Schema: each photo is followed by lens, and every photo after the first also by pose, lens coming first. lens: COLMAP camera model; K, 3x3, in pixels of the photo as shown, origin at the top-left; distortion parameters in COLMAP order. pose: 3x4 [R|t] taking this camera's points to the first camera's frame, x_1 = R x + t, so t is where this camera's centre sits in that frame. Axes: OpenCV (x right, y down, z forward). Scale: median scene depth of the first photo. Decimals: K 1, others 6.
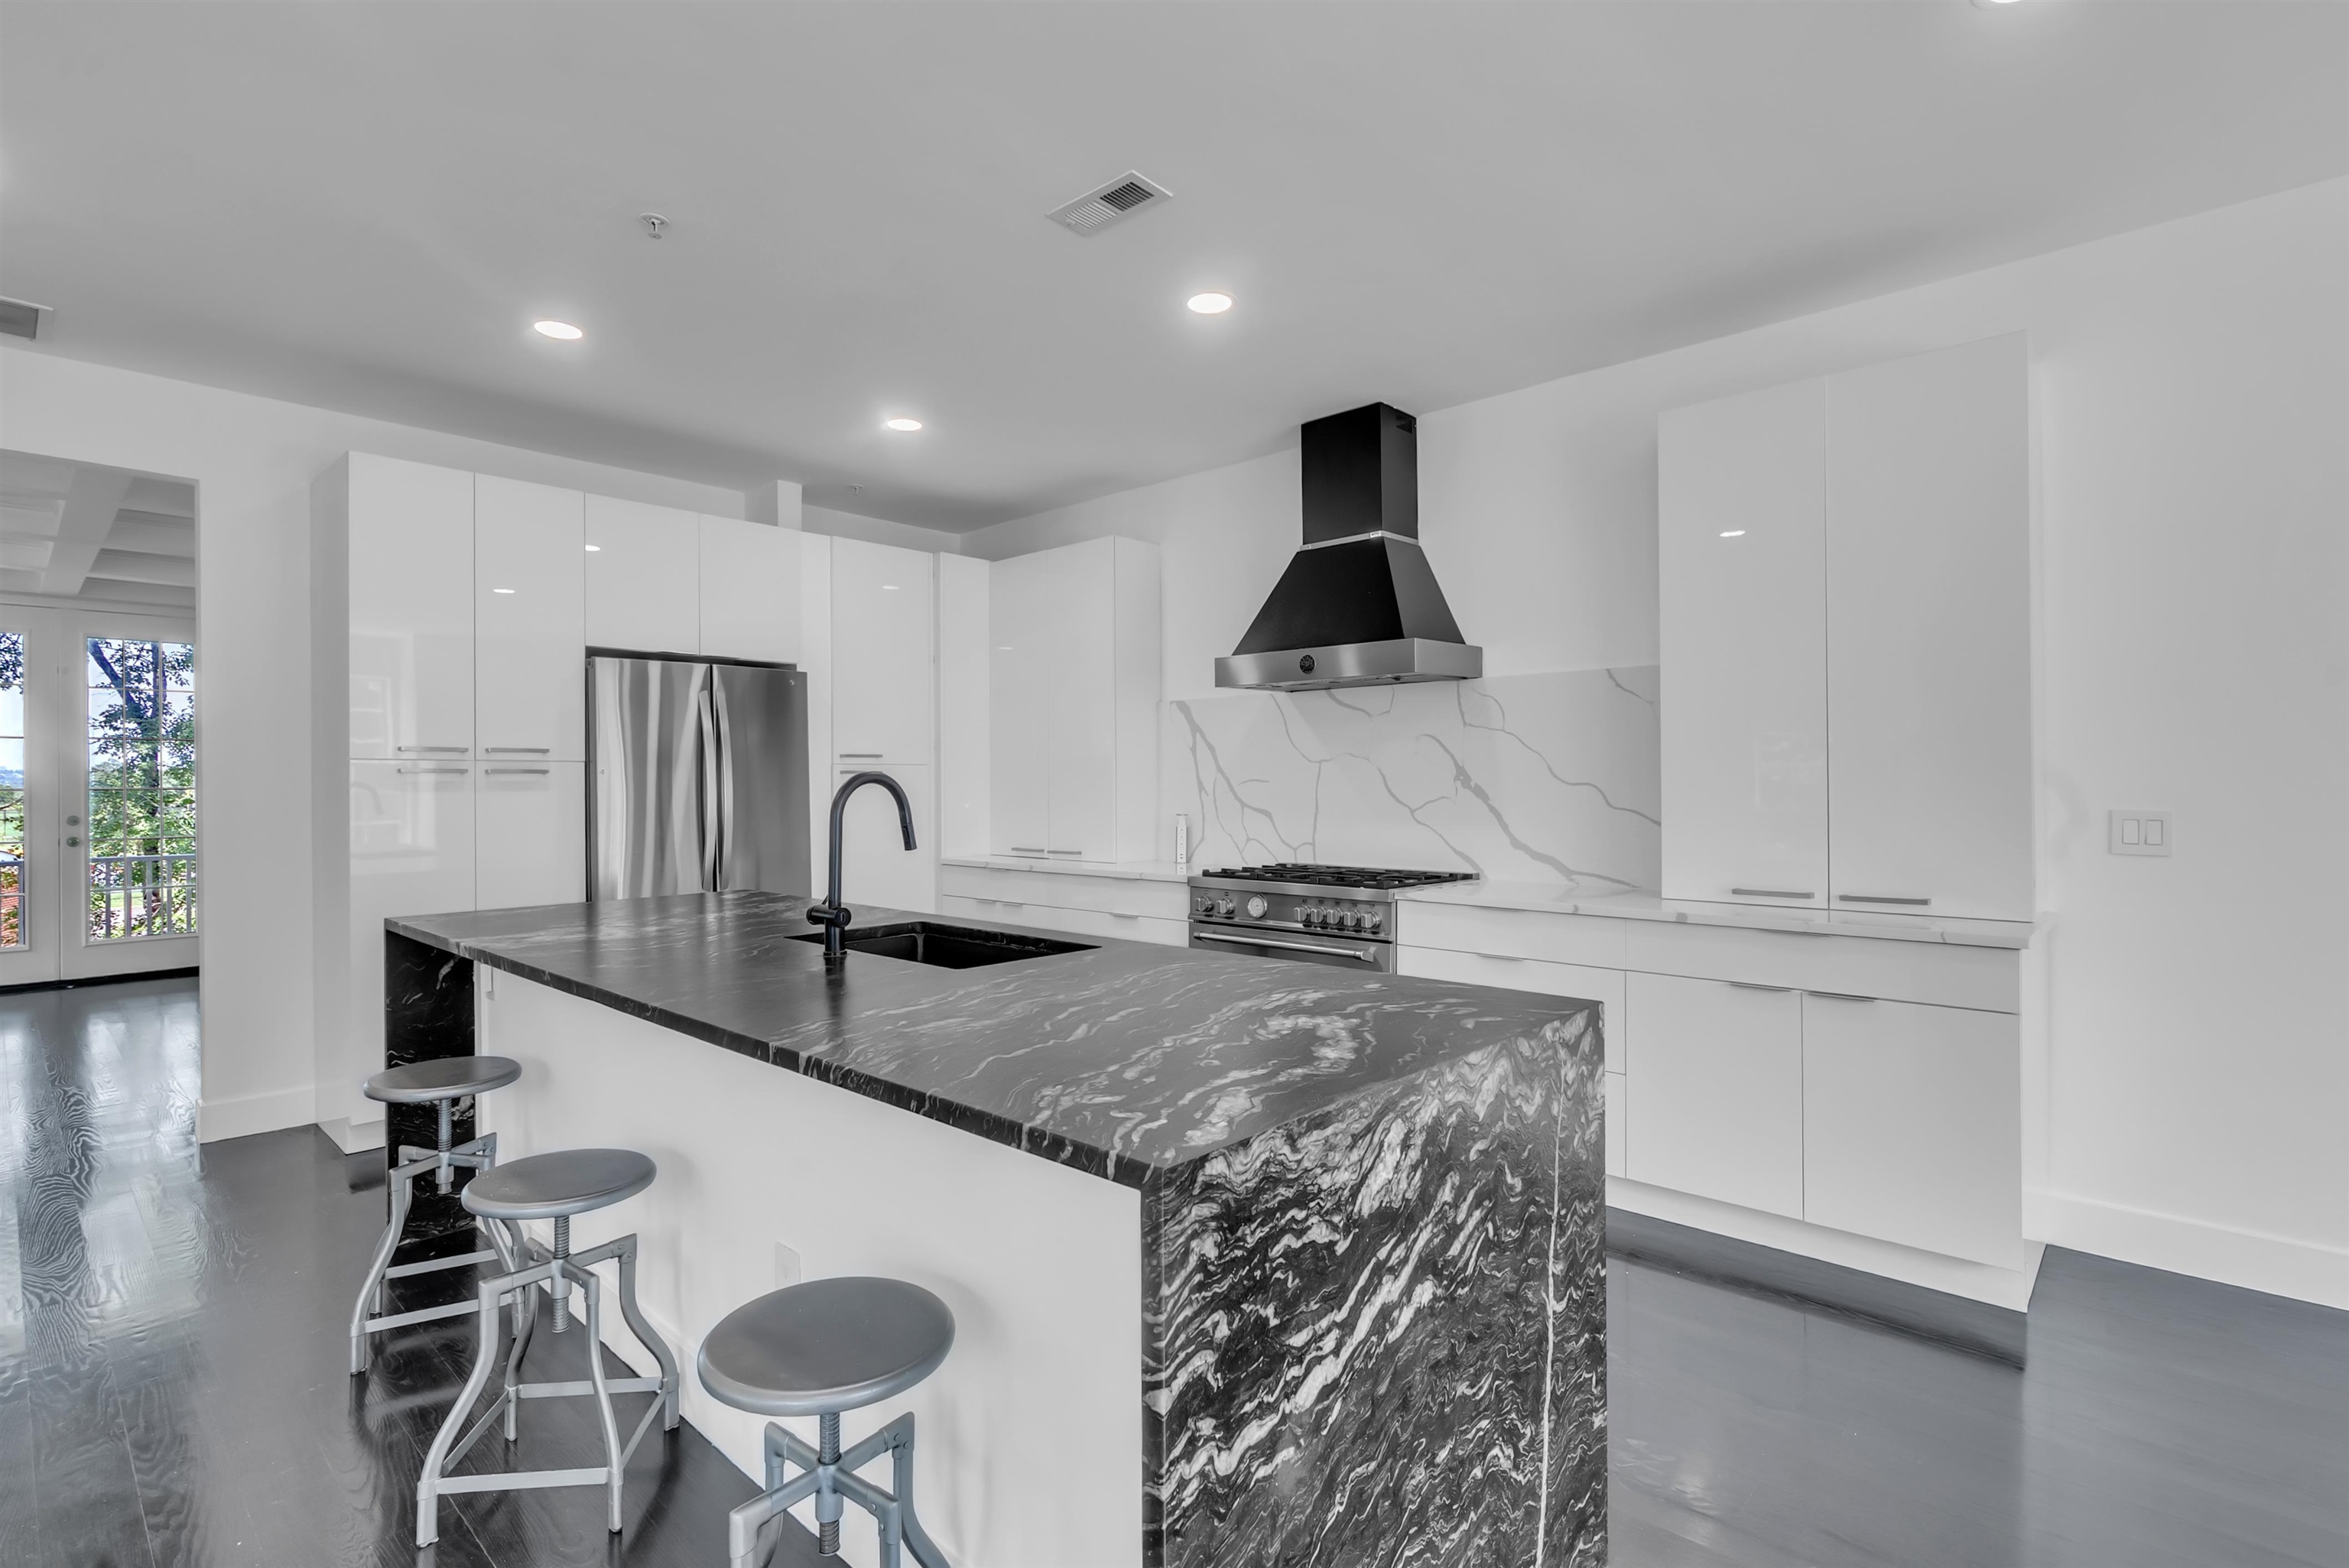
lens RADIAL K [[1100.8, 0, 1161.3], [0, 1100.8, 784.8], [0, 0, 1]] dist [0.001716, 0.002526]
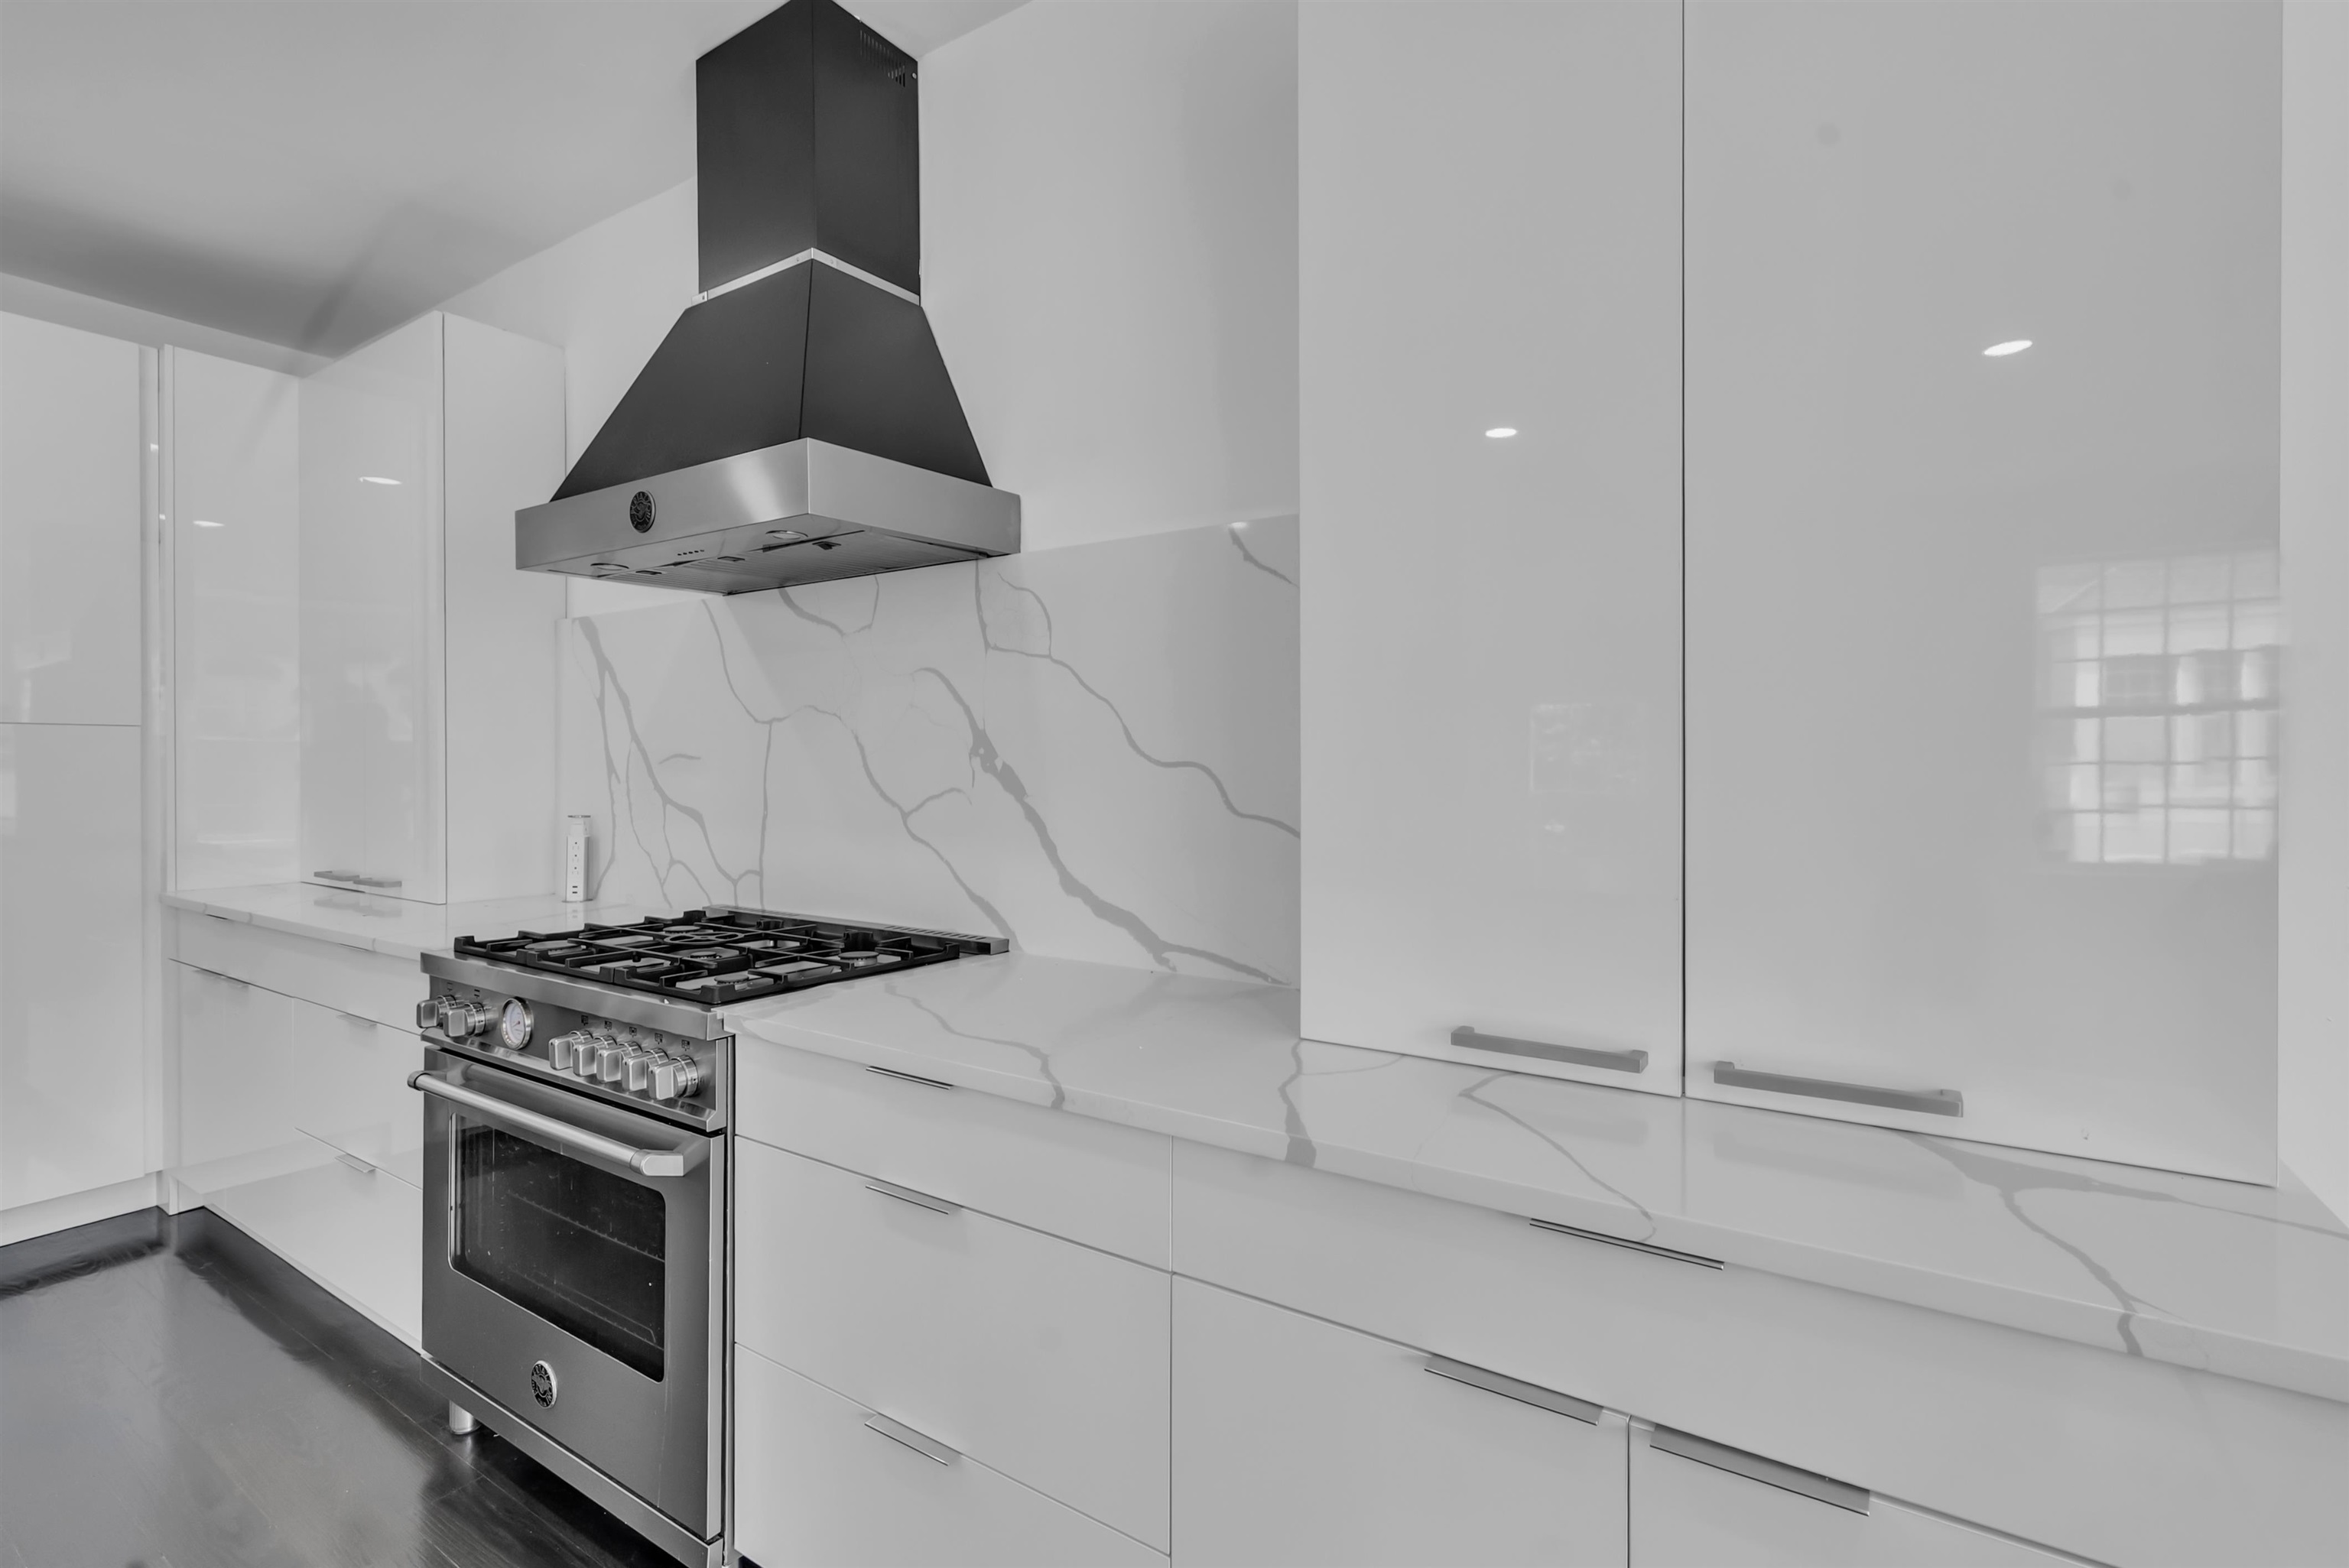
lens RADIAL K [[1078.3, 0, 1154.5], [0, 1078.3, 778.7], [0, 0, 1]] dist [0.000782, 0.000445]
pose [[0.987608, 0.003259, 0.156906, 0.319123], [-0.005045, 0.999927, 0.010991, 0.000337], [-0.156859, -0.011646, 0.987552, 0.576338]]
